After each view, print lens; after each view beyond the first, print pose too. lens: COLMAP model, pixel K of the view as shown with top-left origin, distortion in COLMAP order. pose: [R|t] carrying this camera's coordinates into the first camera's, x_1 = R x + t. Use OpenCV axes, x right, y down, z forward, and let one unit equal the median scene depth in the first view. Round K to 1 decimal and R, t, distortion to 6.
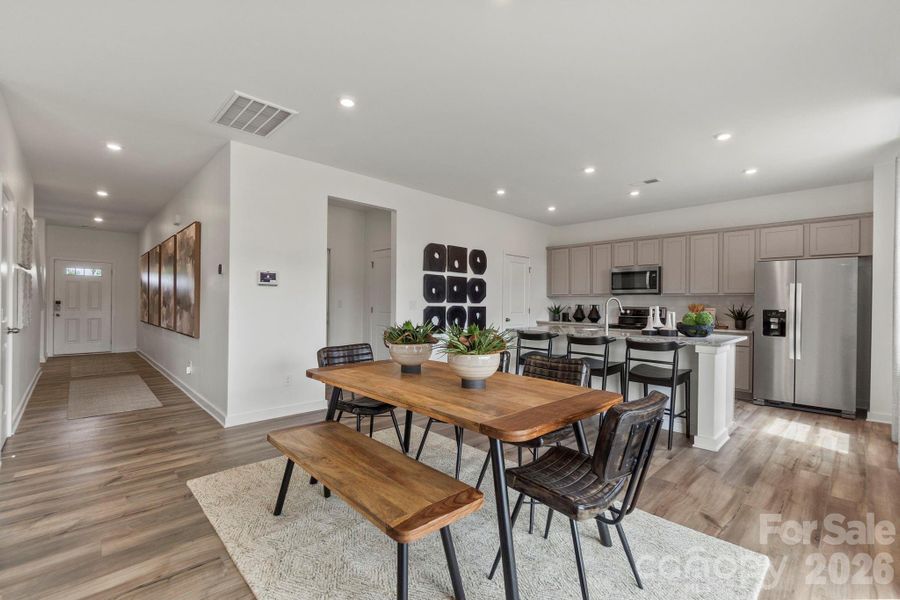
lens RADIAL K [[389.9, 0, 457.8], [0, 389.9, 298.3], [0, 0, 1]] dist [-0.005099, 0.001474]
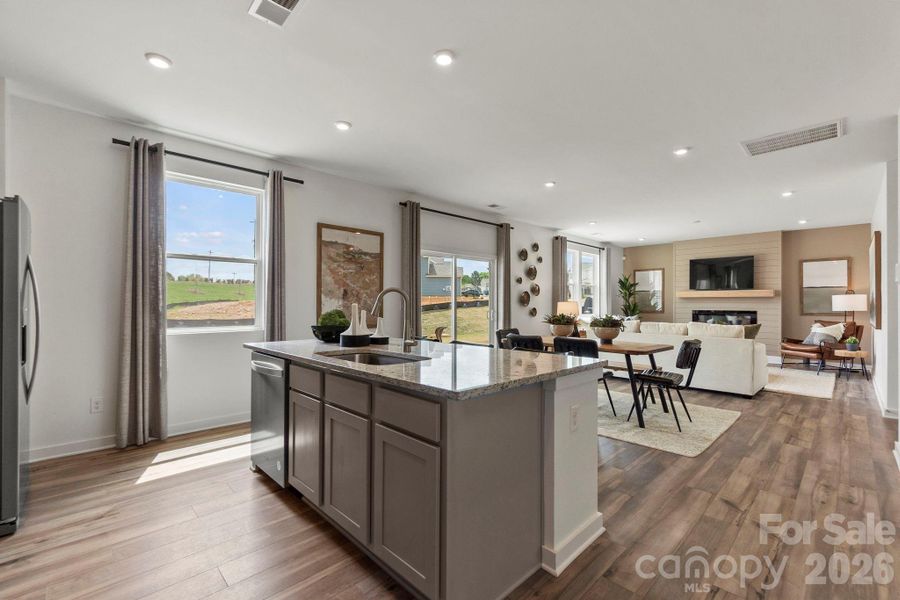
lens RADIAL K [[389.9, 0, 457.2], [0, 389.9, 300.3], [0, 0, 1]] dist [-0.005099, 0.001474]
pose [[-0.999862, -0.016435, -0.002341, 0.237064], [-0.016384, 0.999652, -0.020677, 0.017083], [0.002680, -0.020636, -0.999783, 1.162036]]
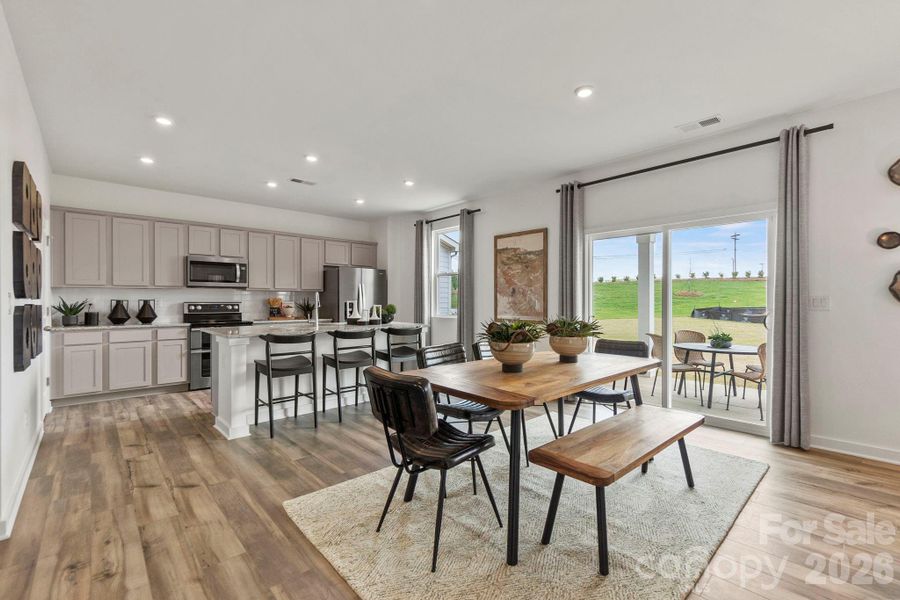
lens RADIAL K [[389.9, 0, 454.5], [0, 389.9, 300.4], [0, 0, 1]] dist [-0.005099, 0.001474]
pose [[0.023590, -0.009583, 0.999676, -0.454327], [-0.012508, 0.999873, 0.009880, 0.003272], [-0.999643, -0.012737, 0.023468, 0.469467]]
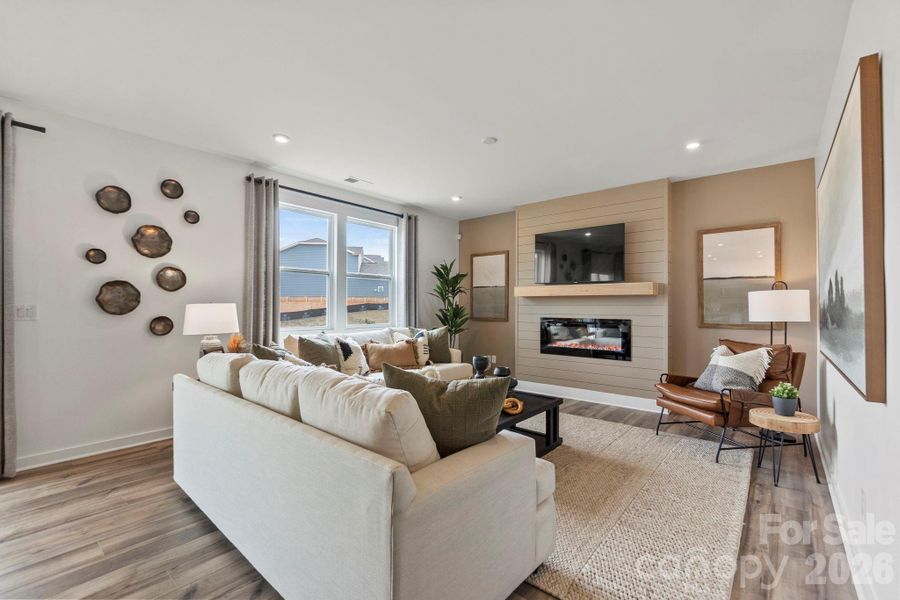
lens RADIAL K [[389.9, 0, 454.5], [0, 389.9, 301.3], [0, 0, 1]] dist [-0.005099, 0.001474]
pose [[-0.994947, -0.017048, -0.098939, -0.405270], [-0.014343, 0.999505, -0.027984, -0.002396], [0.099367, -0.026423, -0.994700, 0.527282]]
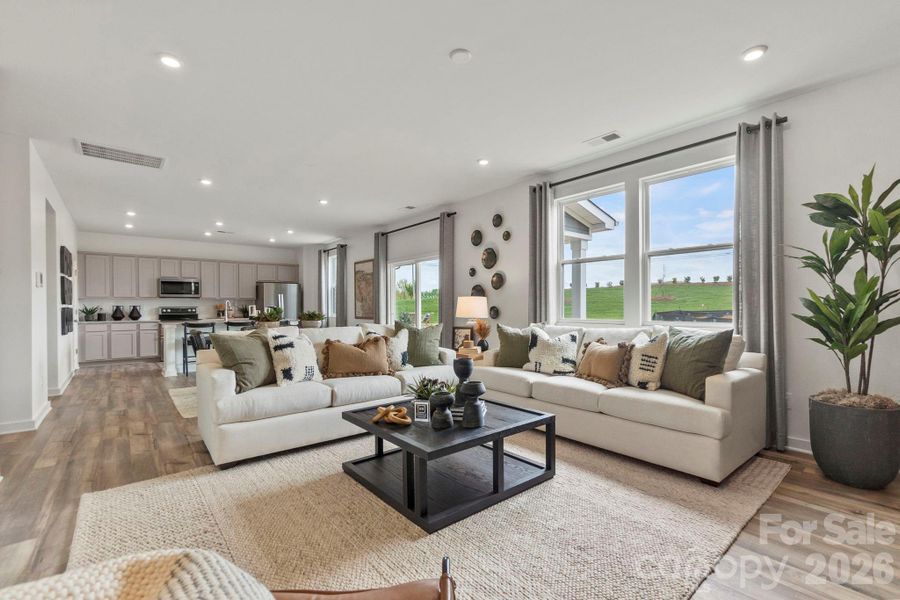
lens RADIAL K [[389.9, 0, 450.7], [0, 389.9, 307.0], [0, 0, 1]] dist [-0.005099, 0.001474]
pose [[0.070824, -0.011207, 0.997426, -0.936482], [-0.004538, 0.999923, 0.011557, 0.002567], [-0.997478, -0.005345, 0.070768, -0.074854]]
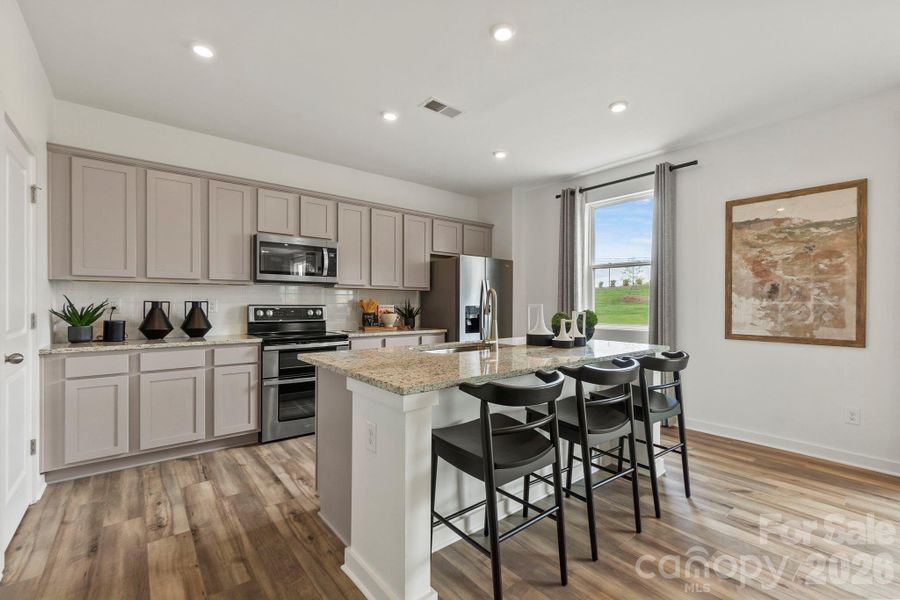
lens RADIAL K [[389.9, 0, 454.3], [0, 389.9, 303.0], [0, 0, 1]] dist [-0.005099, 0.001474]
pose [[0.087357, -0.010534, 0.996121, -0.127350], [-0.016371, 0.999794, 0.012008, 0.008999], [-0.996043, -0.017357, 0.087167, 0.759918]]
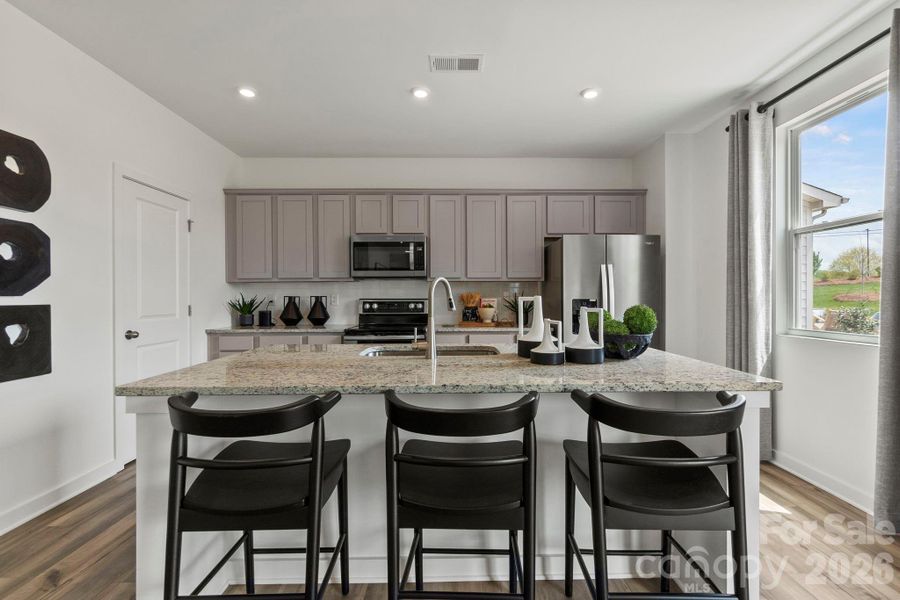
lens RADIAL K [[389.9, 0, 457.5], [0, 389.9, 297.2], [0, 0, 1]] dist [-0.005099, 0.001474]
pose [[0.683699, -0.015750, 0.729594, 0.072050], [0.002402, 0.999810, 0.019333, 0.008550], [-0.729760, -0.011465, 0.683607, 0.522376]]
